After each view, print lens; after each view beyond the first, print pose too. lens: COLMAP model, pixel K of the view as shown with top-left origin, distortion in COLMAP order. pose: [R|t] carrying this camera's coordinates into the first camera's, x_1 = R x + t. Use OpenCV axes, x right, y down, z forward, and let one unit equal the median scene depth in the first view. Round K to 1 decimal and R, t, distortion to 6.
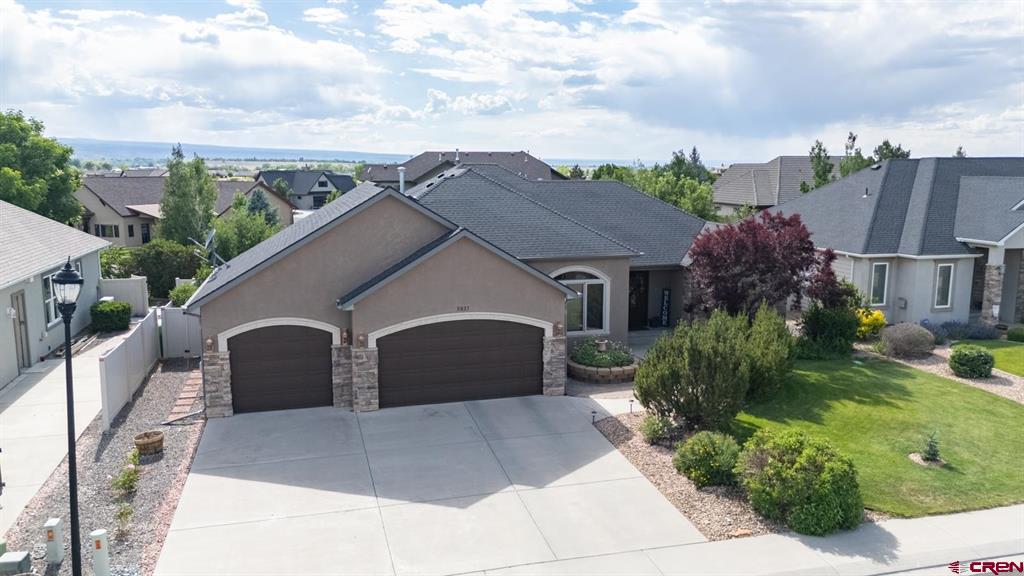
lens RADIAL K [[758.5, 0, 512.0], [0, 758.5, 288.0], [0, 0, 1]] dist [0.070211, -0.072292]
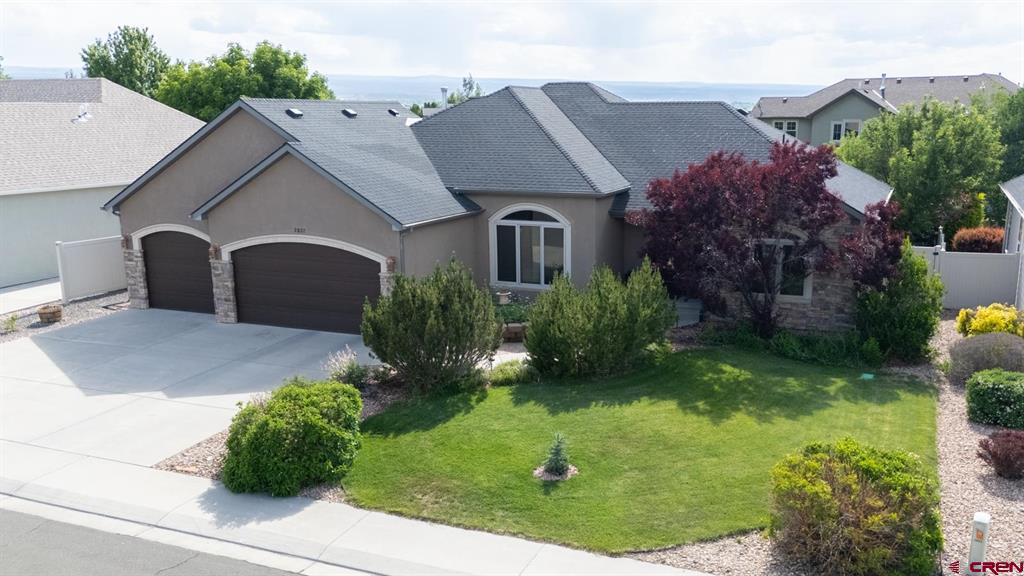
lens RADIAL K [[898.8, 0, 550.1], [0, 898.8, 336.2], [0, 0, 1]] dist [0.091820, -0.123033]
pose [[0.799721, 0.142972, -0.583100, 0.875958], [-0.092623, 0.988984, 0.115460, -0.001901], [0.593184, -0.038327, 0.804154, 0.272402]]
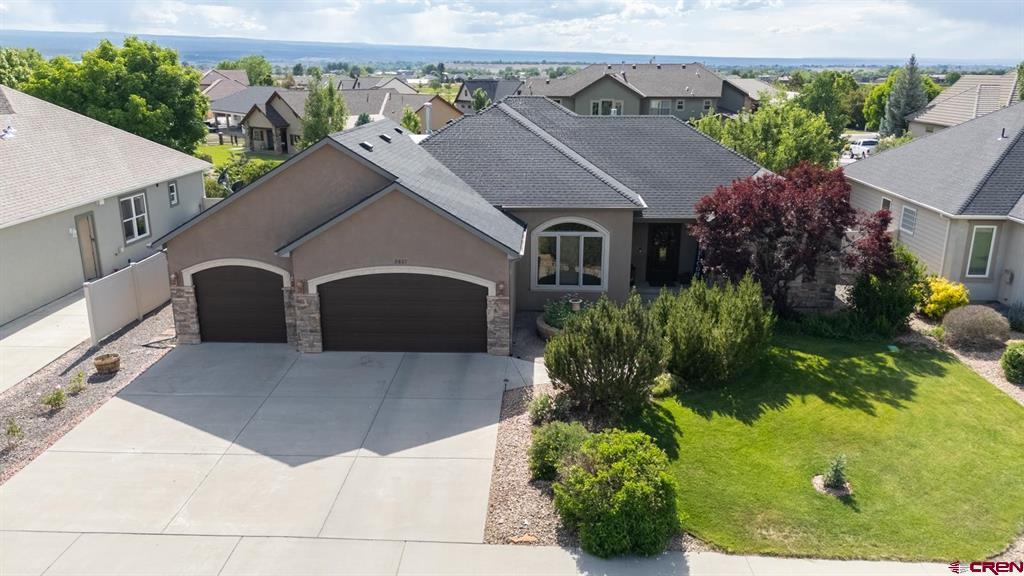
lens RADIAL K [[758.5, 0, 512.0], [0, 758.5, 288.0], [0, 0, 1]] dist [0.070211, -0.072292]
pose [[0.953126, 0.083626, -0.290787, 0.371859], [-0.047661, 0.990545, 0.128645, -0.074697], [0.298796, -0.108756, 0.948100, 0.095985]]
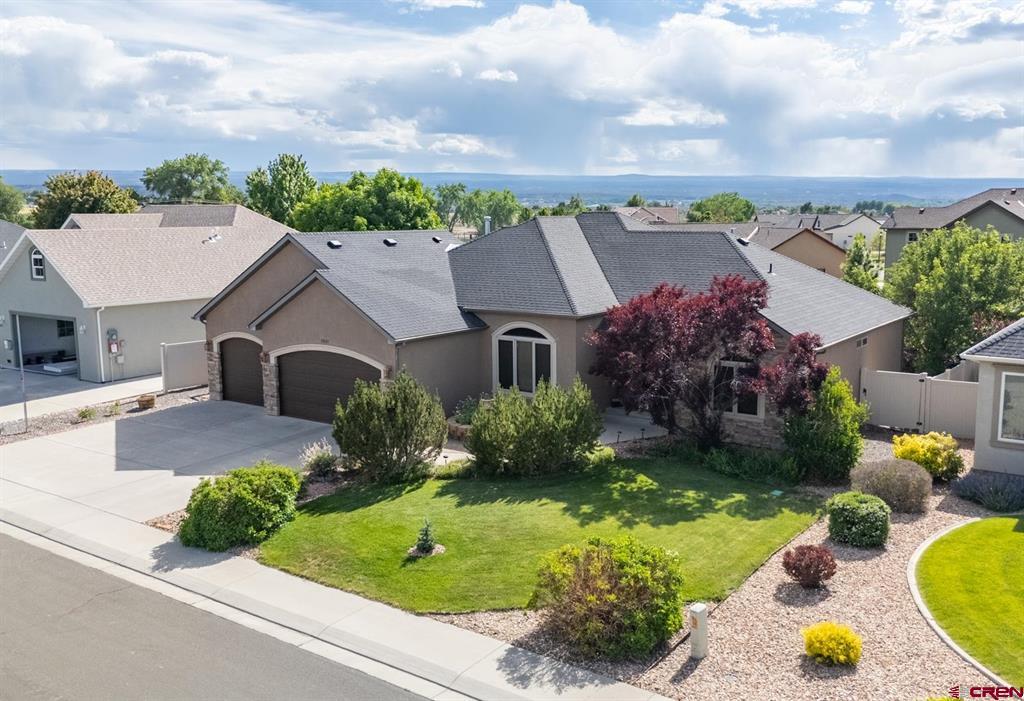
lens RADIAL K [[936.8, 0, 532.5], [0, 936.8, 345.4], [0, 0, 1]] dist [0.100339, -0.183700]
pose [[0.643127, 0.106736, -0.758285, 1.227147], [-0.117281, 0.992285, 0.040205, -0.061018], [0.756725, 0.063076, 0.650683, 0.318484]]
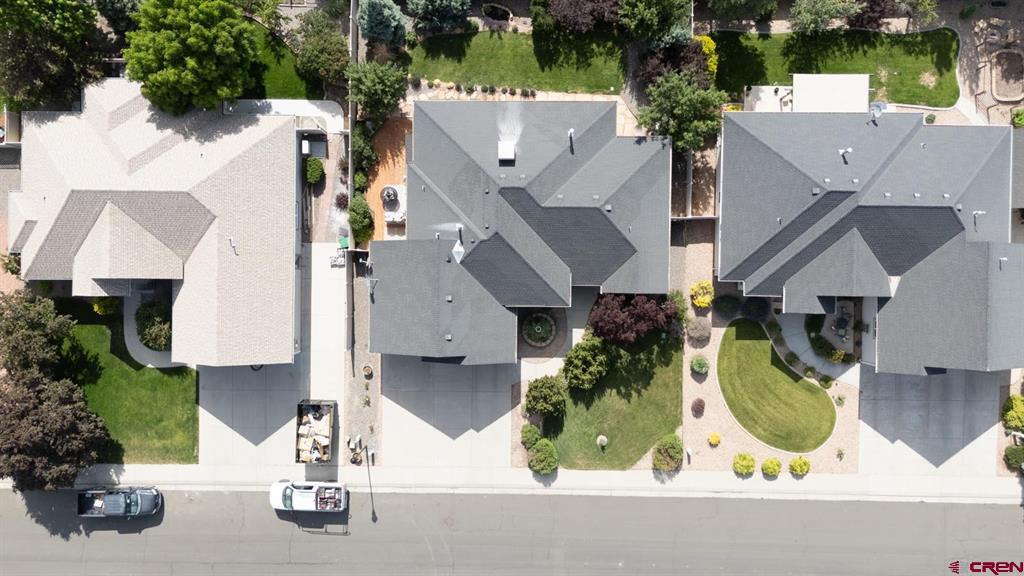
lens RADIAL K [[758.5, 0, 512.0], [0, 758.5, 288.0], [0, 0, 1]] dist [0.070211, -0.072292]
pose [[0.963162, 0.267772, -0.024855, 0.076312], [-0.014797, 0.145051, 0.989313, -2.588716], [0.268515, -0.952501, 0.143670, 0.908296]]
